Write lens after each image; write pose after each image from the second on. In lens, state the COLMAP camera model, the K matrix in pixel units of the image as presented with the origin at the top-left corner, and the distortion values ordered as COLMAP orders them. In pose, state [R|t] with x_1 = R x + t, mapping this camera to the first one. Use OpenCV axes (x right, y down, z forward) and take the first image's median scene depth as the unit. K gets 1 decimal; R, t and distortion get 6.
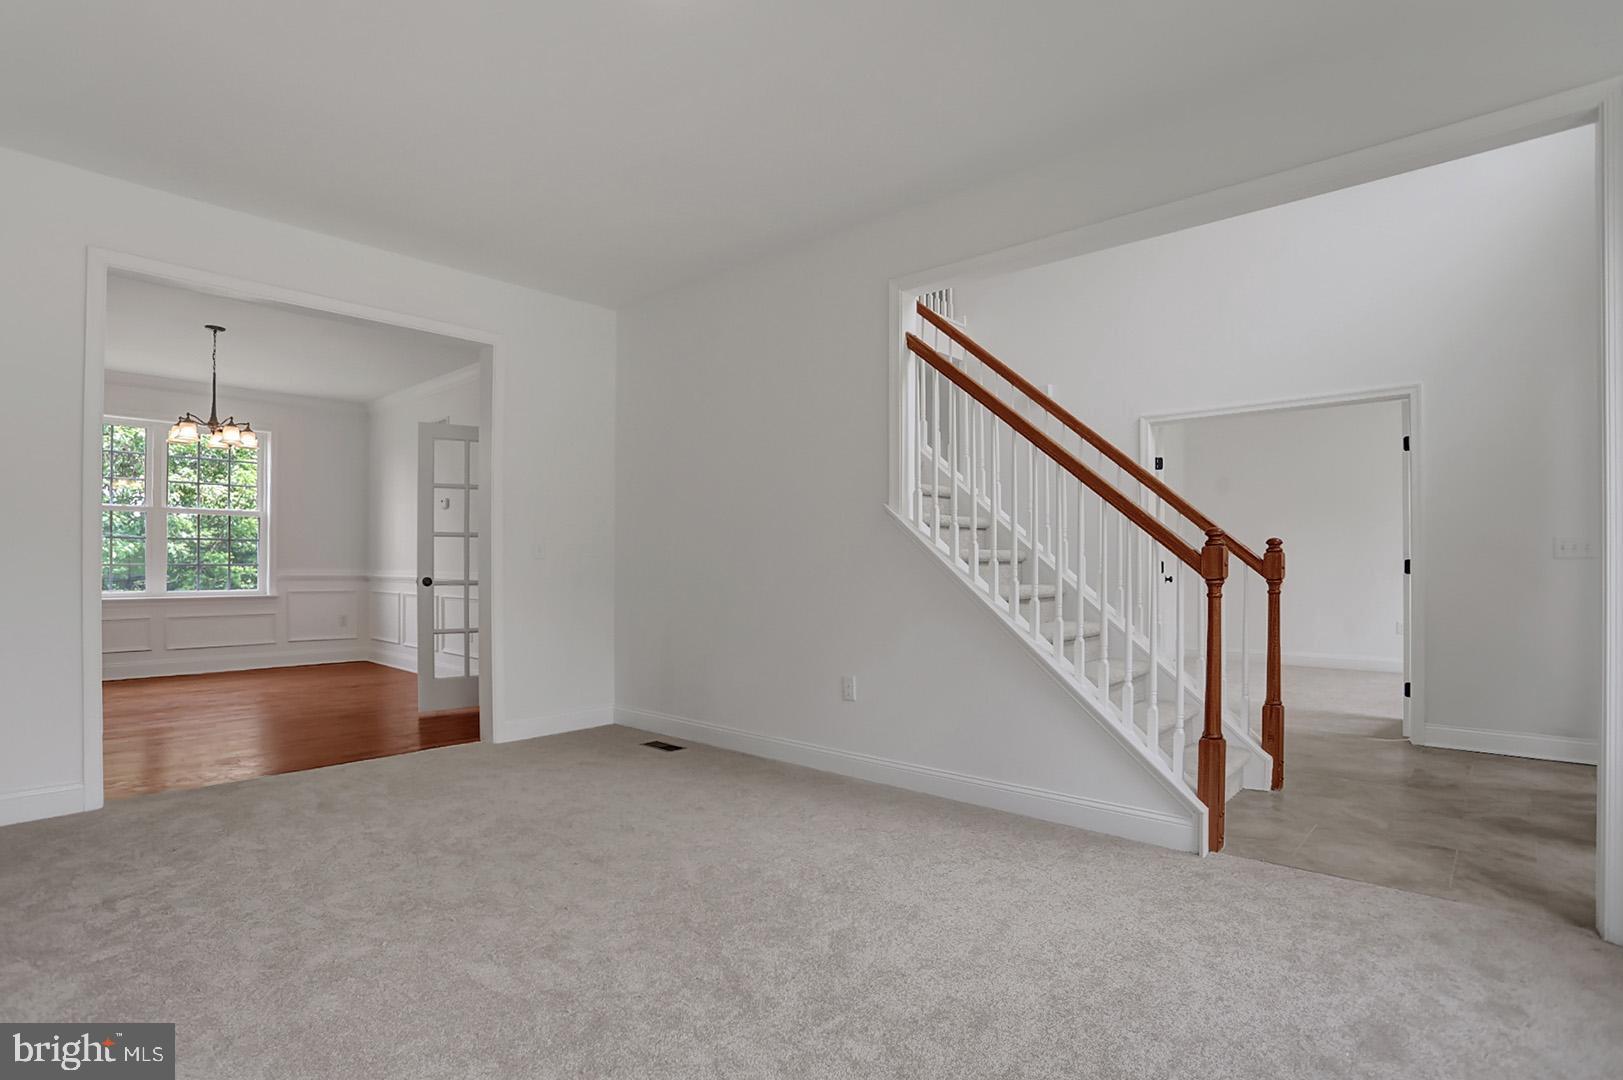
lens RADIAL K [[811.9, 0, 794.9], [0, 811.9, 560.5], [0, 0, 1]] dist [-0.069186, 0.031139]
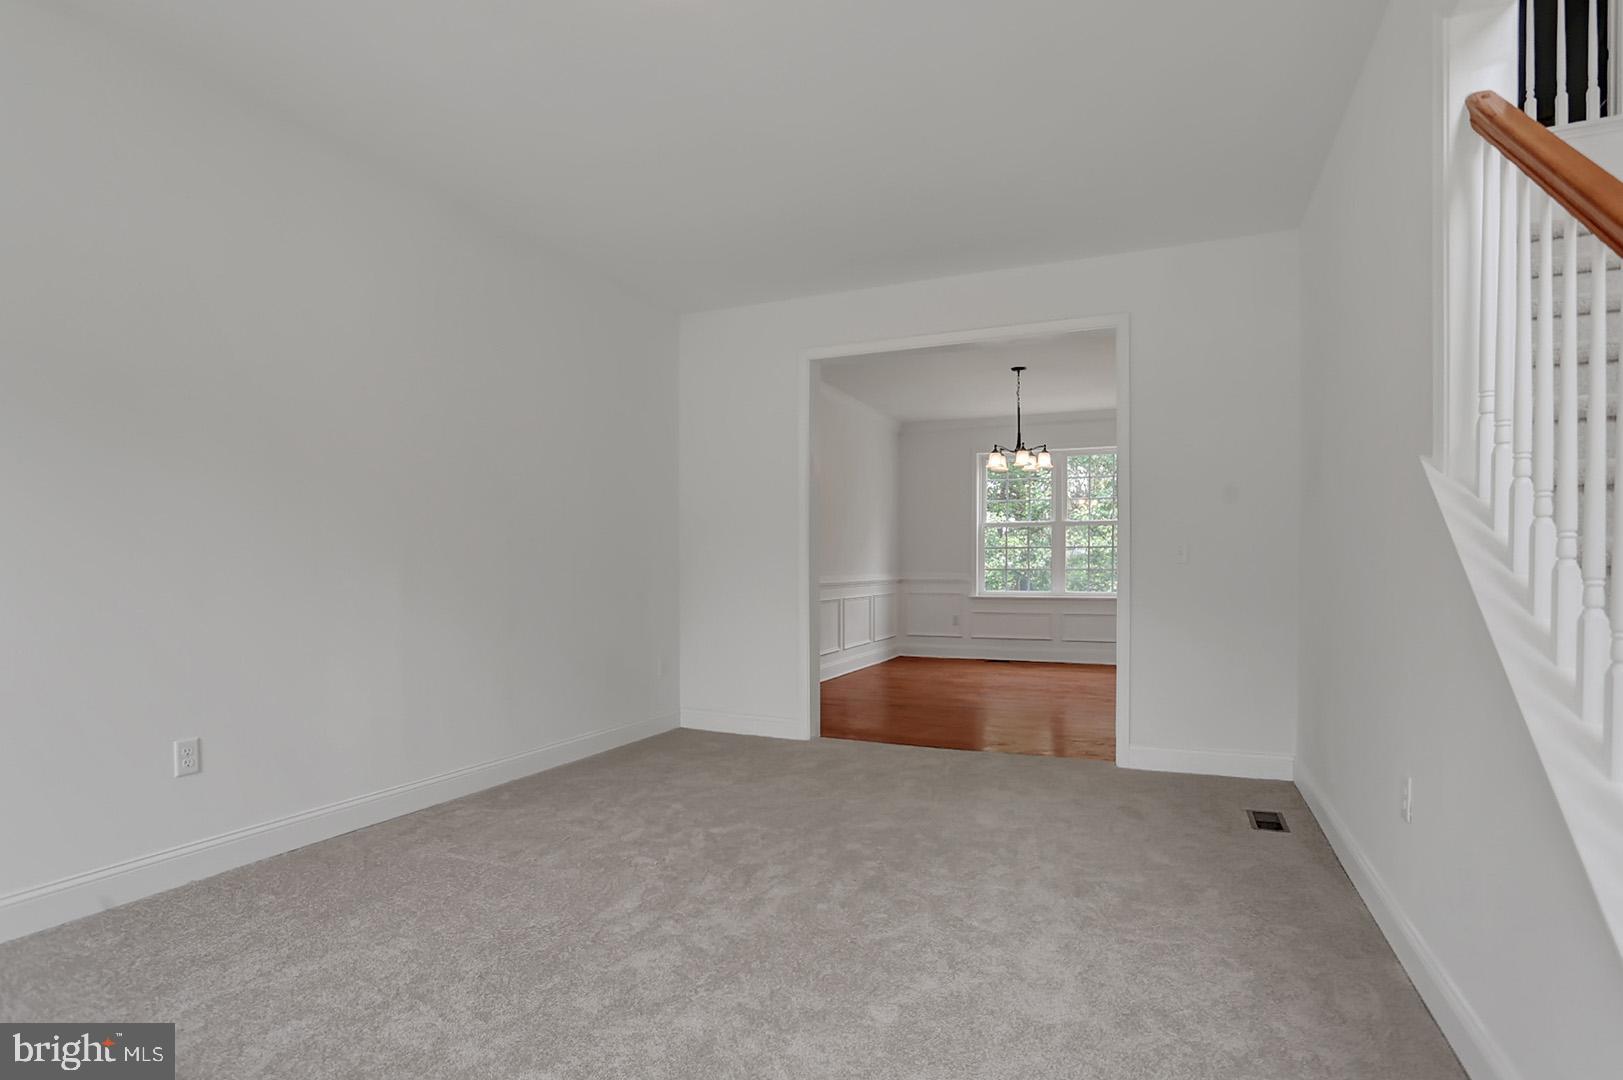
lens RADIAL K [[811.9, 0, 794.9], [0, 811.9, 560.5], [0, 0, 1]] dist [-0.069186, 0.031139]
pose [[0.324721, -0.007376, -0.945781, 0.505722], [0.002273, 0.999973, -0.007018, -0.000093], [0.945807, 0.000129, 0.324729, 0.499985]]
